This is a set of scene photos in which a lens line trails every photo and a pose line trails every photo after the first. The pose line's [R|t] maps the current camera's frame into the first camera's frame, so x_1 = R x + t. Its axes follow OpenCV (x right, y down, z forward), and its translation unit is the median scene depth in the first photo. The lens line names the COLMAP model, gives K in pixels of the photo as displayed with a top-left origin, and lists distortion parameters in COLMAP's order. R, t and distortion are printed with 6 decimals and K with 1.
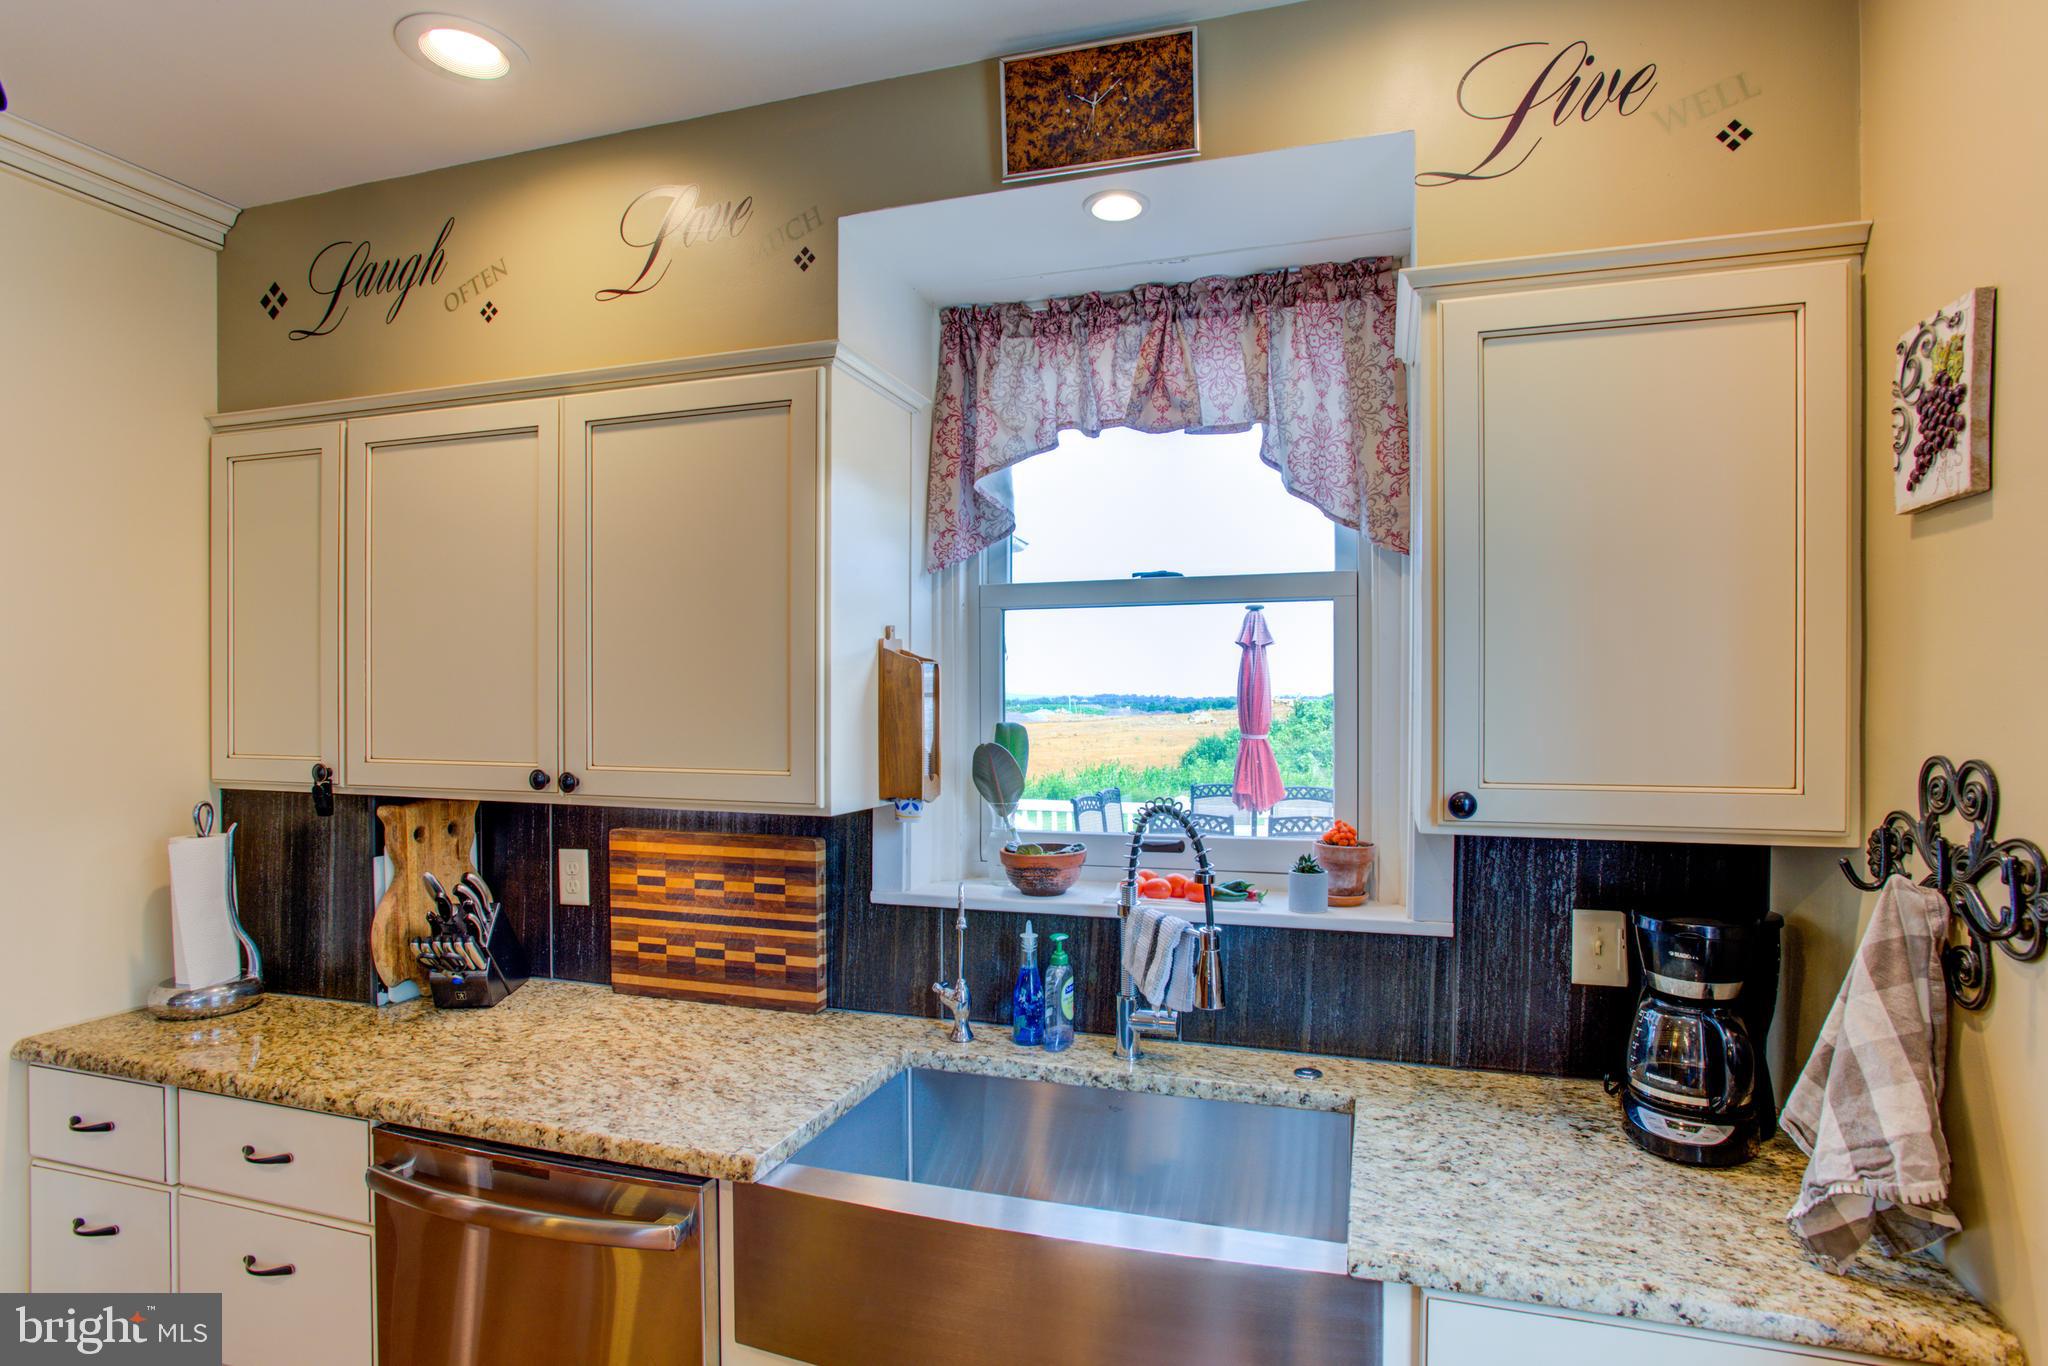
lens RADIAL K [[1053.8, 0, 1072.7], [0, 1053.8, 718.5], [0, 0, 1]] dist [-0.066365, 0.038594]
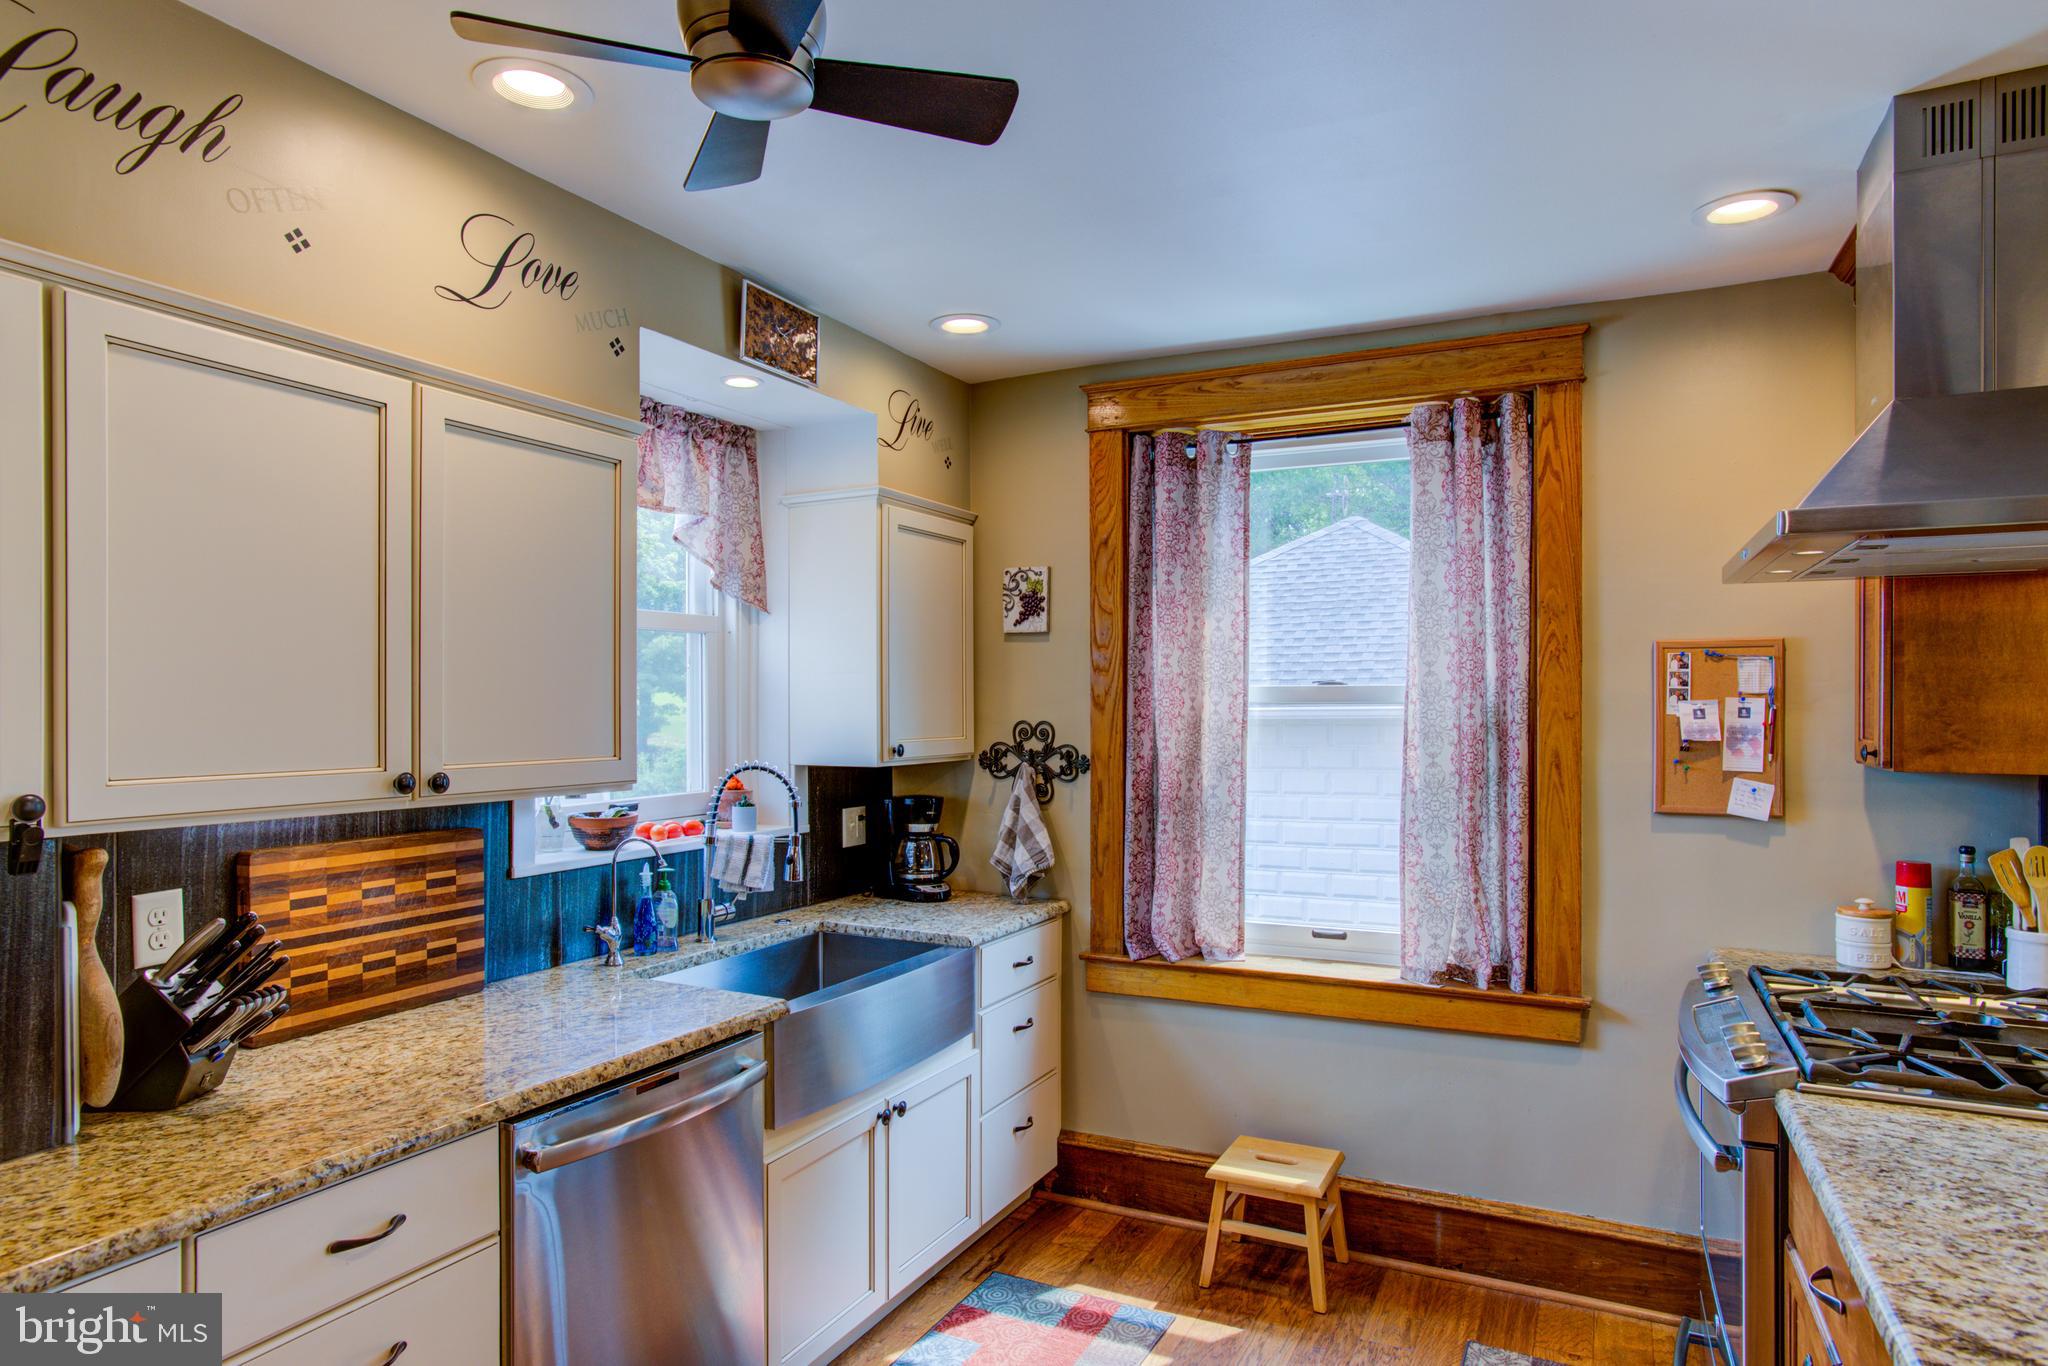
lens RADIAL K [[1209.9, 0, 1033.1], [0, 1209.9, 706.9], [0, 0, 1]] dist [-0.046539, 0.049820]
pose [[0.161681, -0.006130, 0.986824, -1.404761], [0.011512, 0.999924, 0.004326, -0.008586], [-0.986776, 0.010661, 0.161739, 0.241810]]
